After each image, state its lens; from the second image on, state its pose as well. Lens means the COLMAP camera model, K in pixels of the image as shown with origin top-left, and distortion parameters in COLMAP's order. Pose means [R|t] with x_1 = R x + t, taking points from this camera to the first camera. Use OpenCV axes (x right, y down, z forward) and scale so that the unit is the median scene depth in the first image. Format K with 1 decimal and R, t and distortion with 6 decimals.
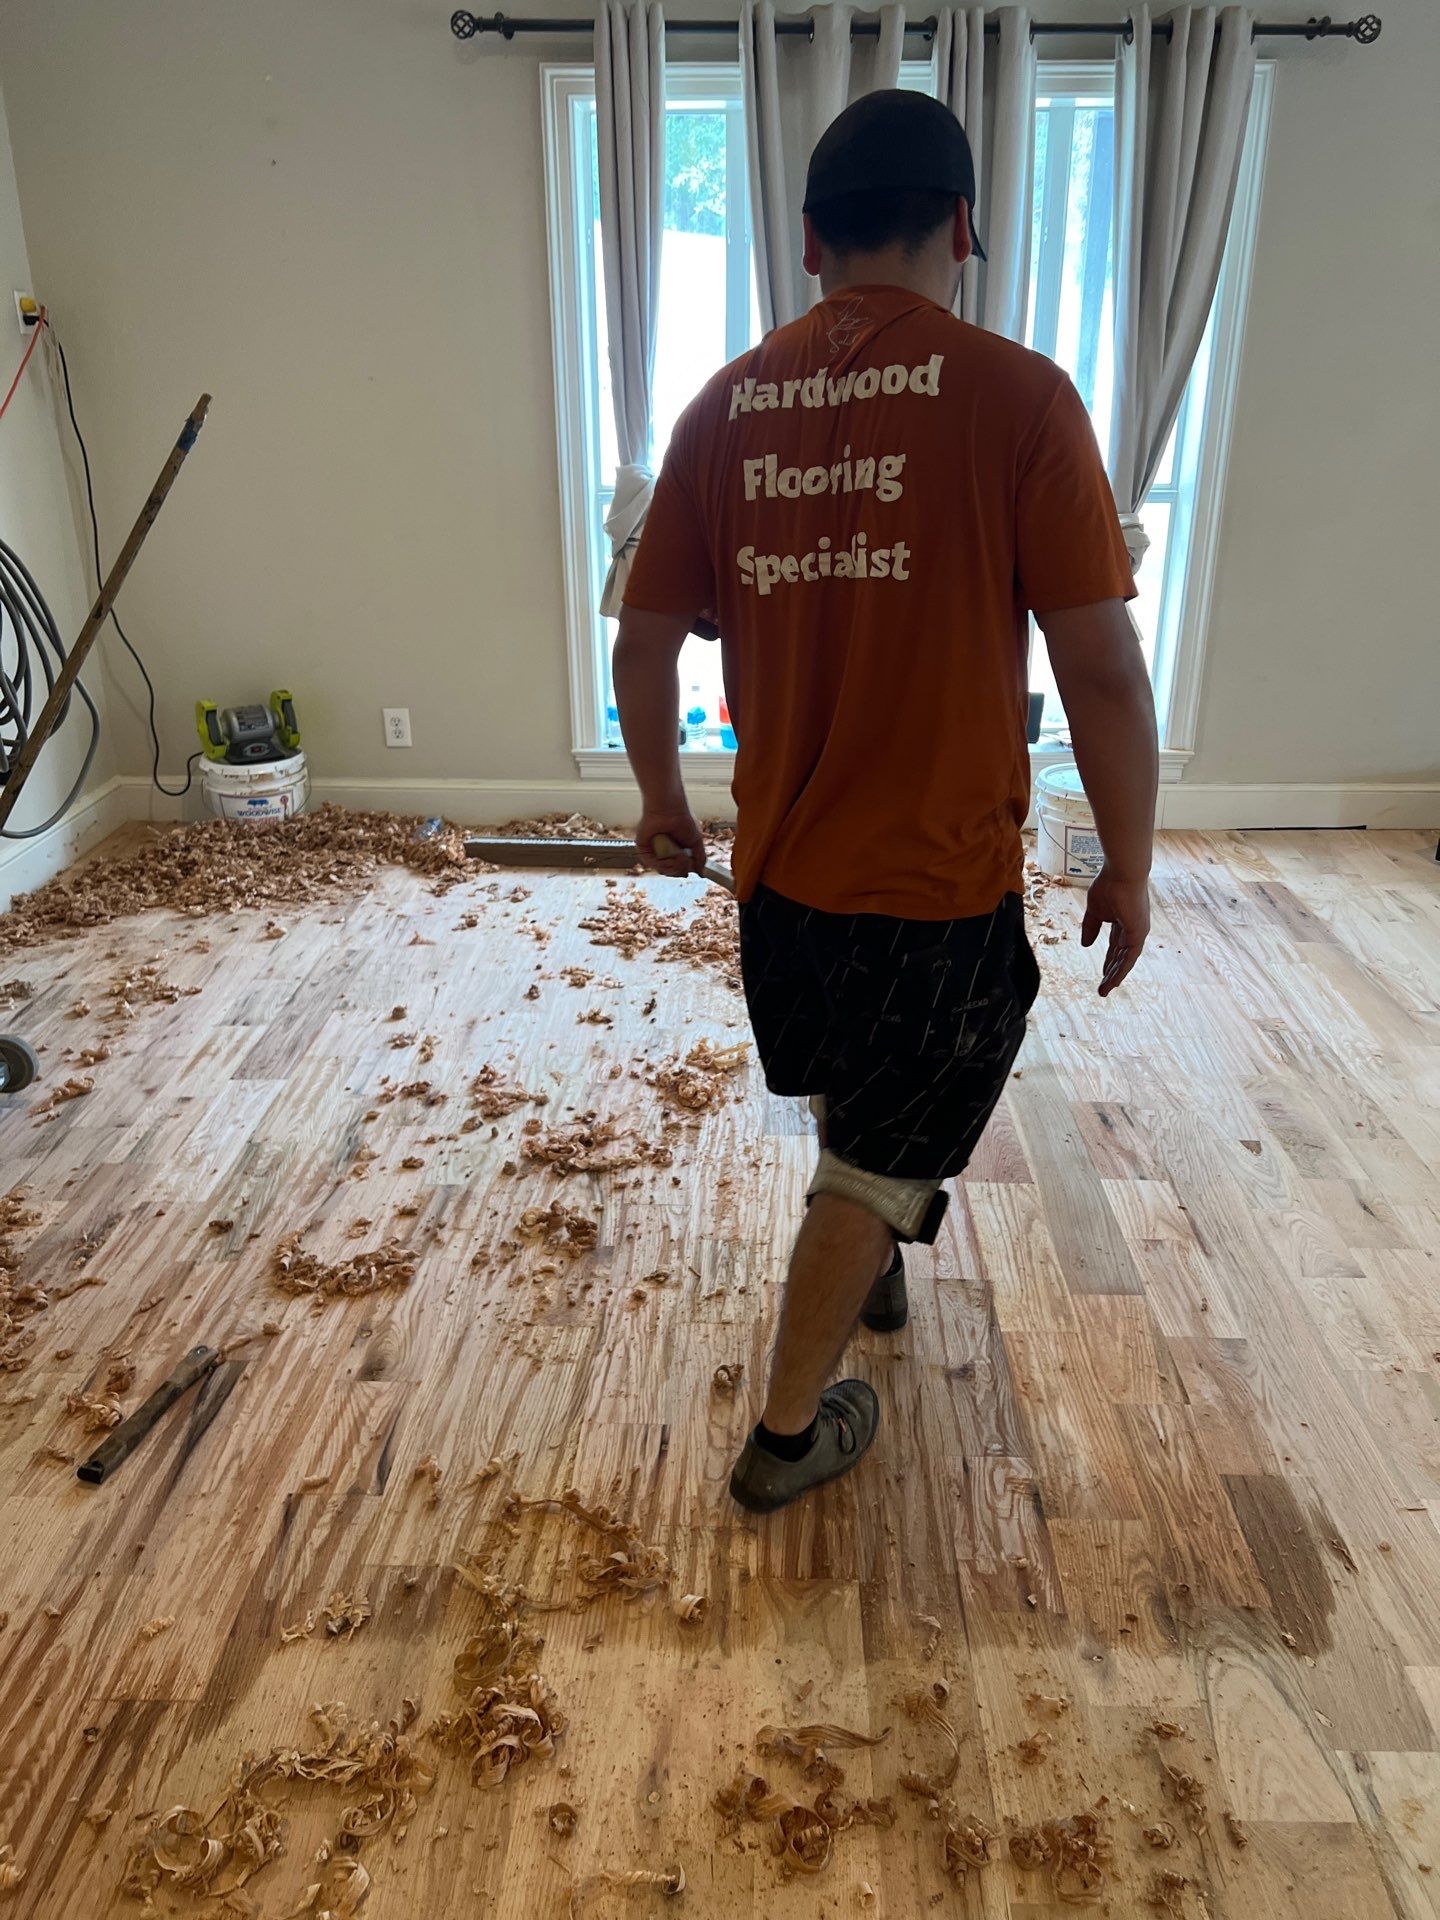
lens RADIAL K [[1438.2, 0, 721.9], [0, 1438.2, 974.1], [0, 0, 1]] dist [0.038945, -0.056448]
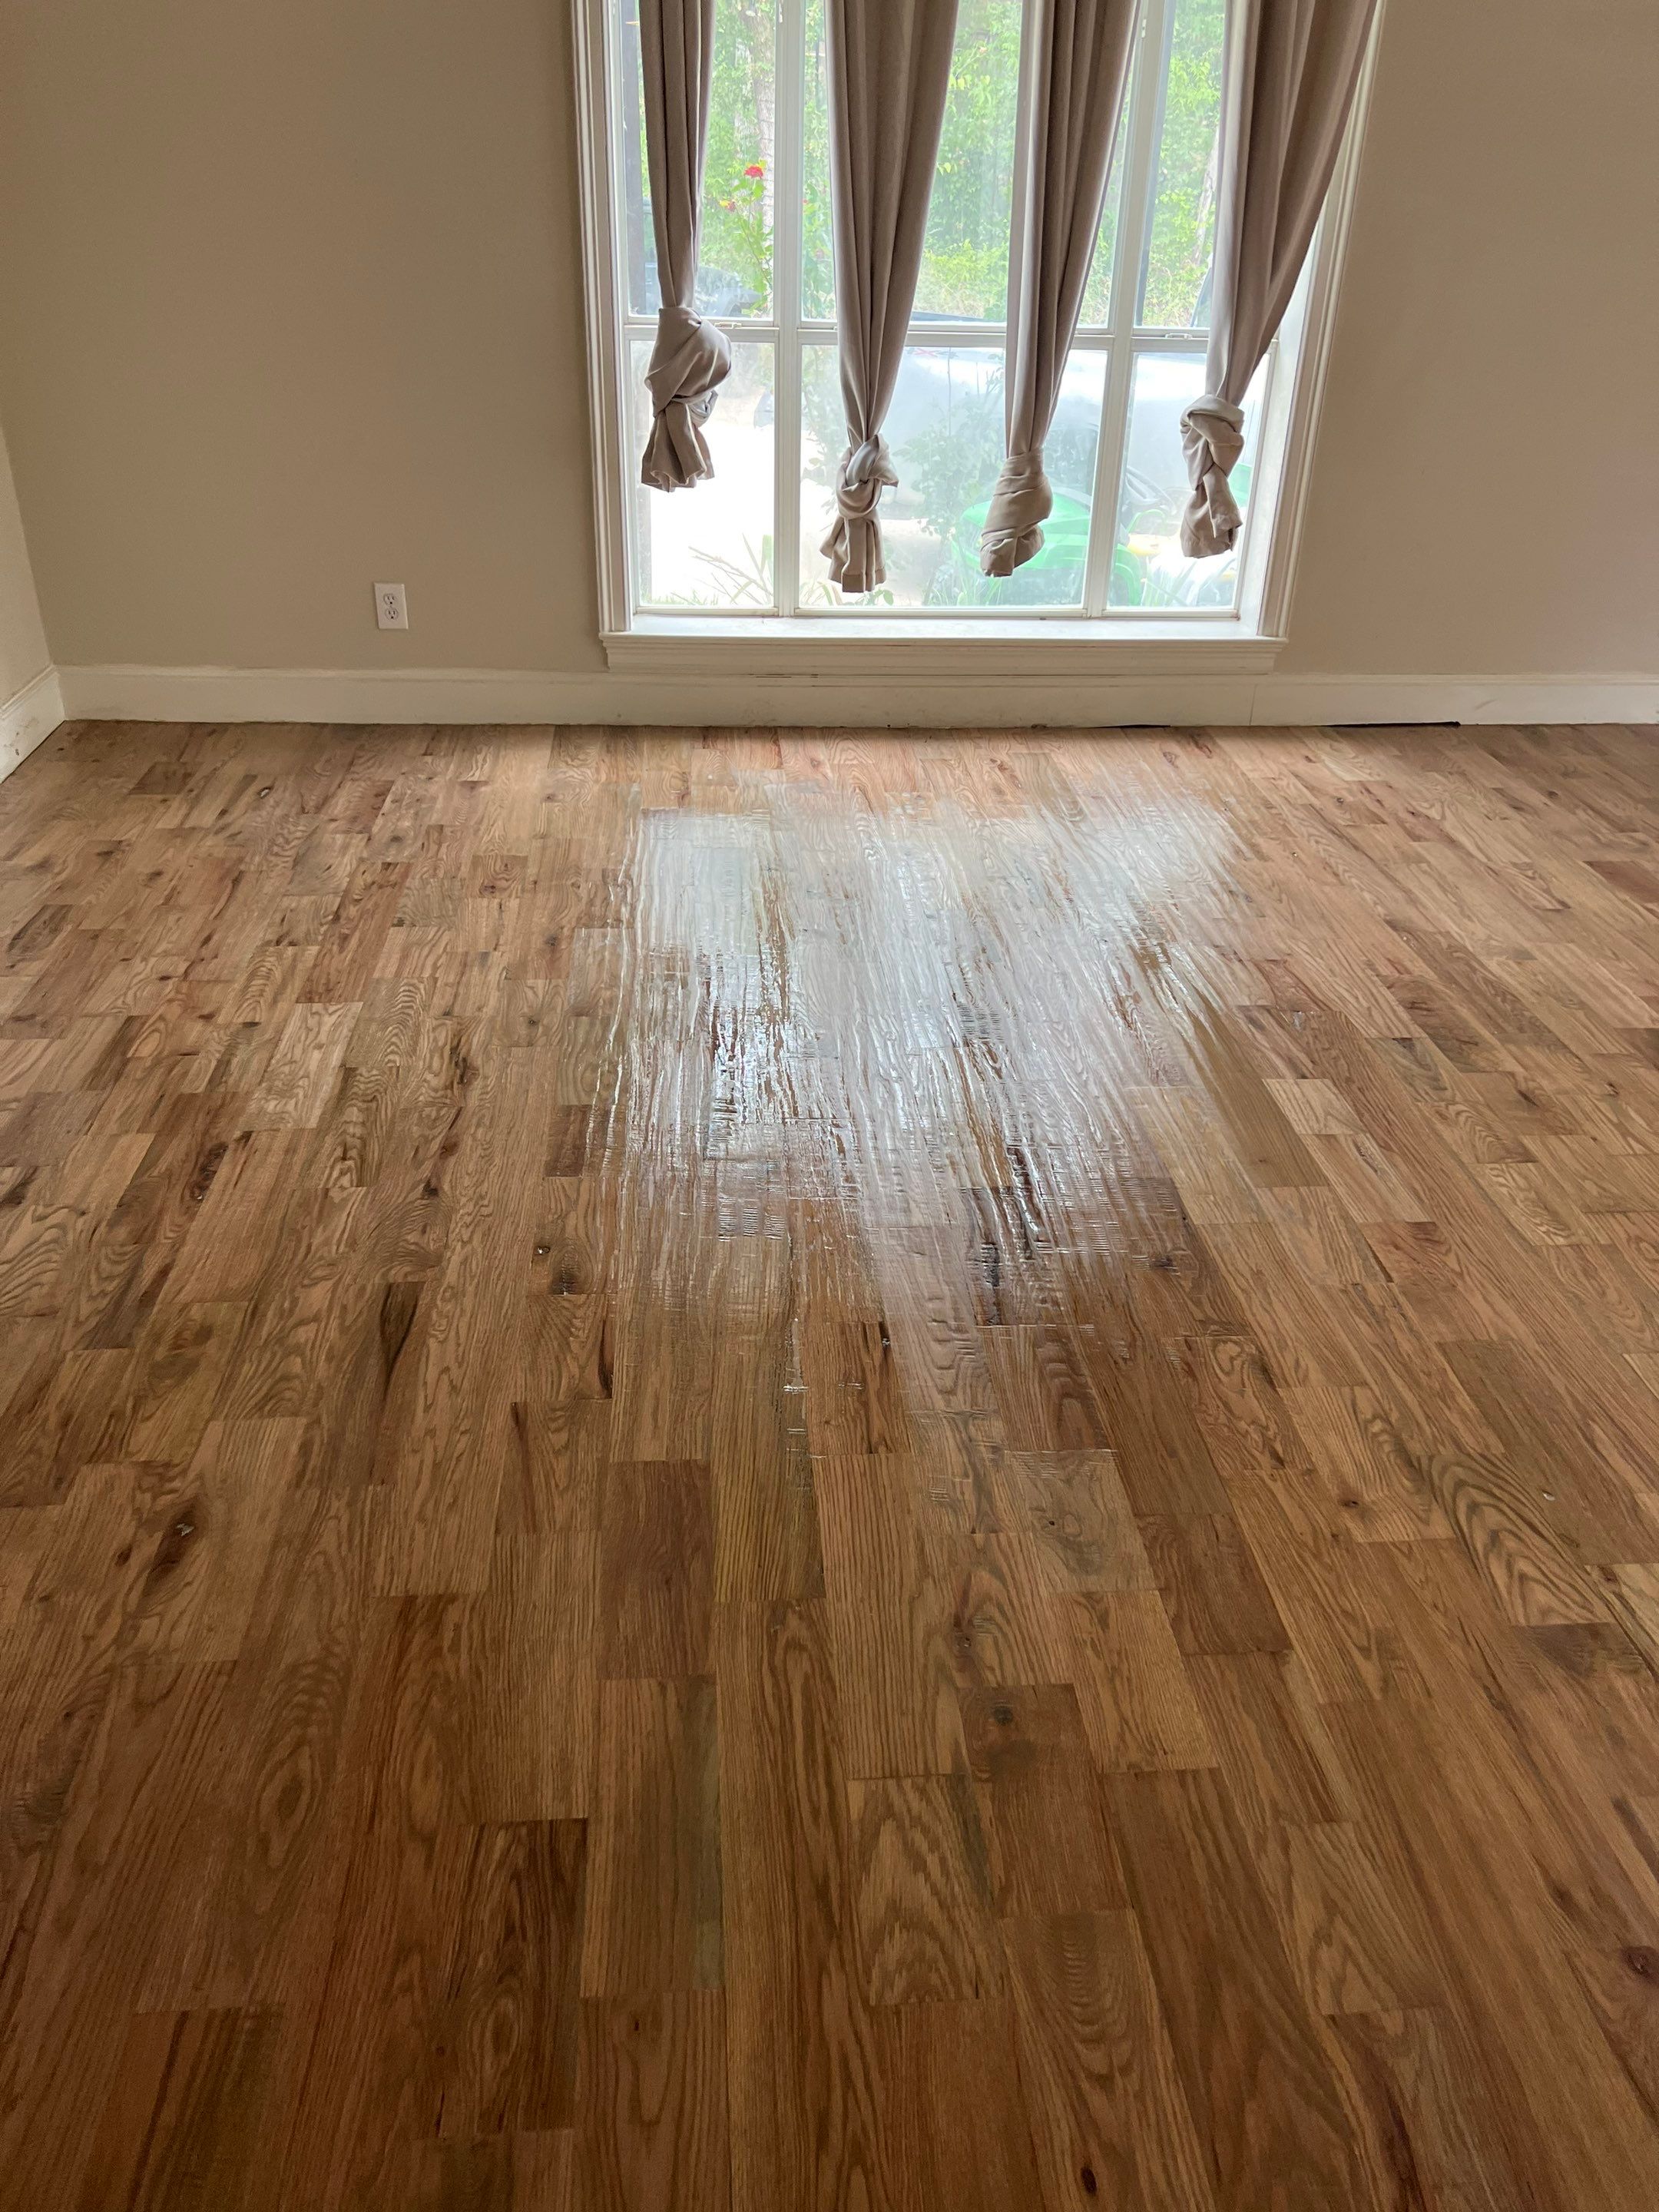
lens RADIAL K [[1657.1, 0, 823.5], [0, 1657.1, 1113.3], [0, 0, 1]] dist [0.033112, -0.036542]
pose [[0.992898, -0.028940, 0.115398, -0.144320], [0.015800, 0.993448, 0.113189, 0.031152], [-0.117918, -0.110562, 0.986849, -0.060024]]
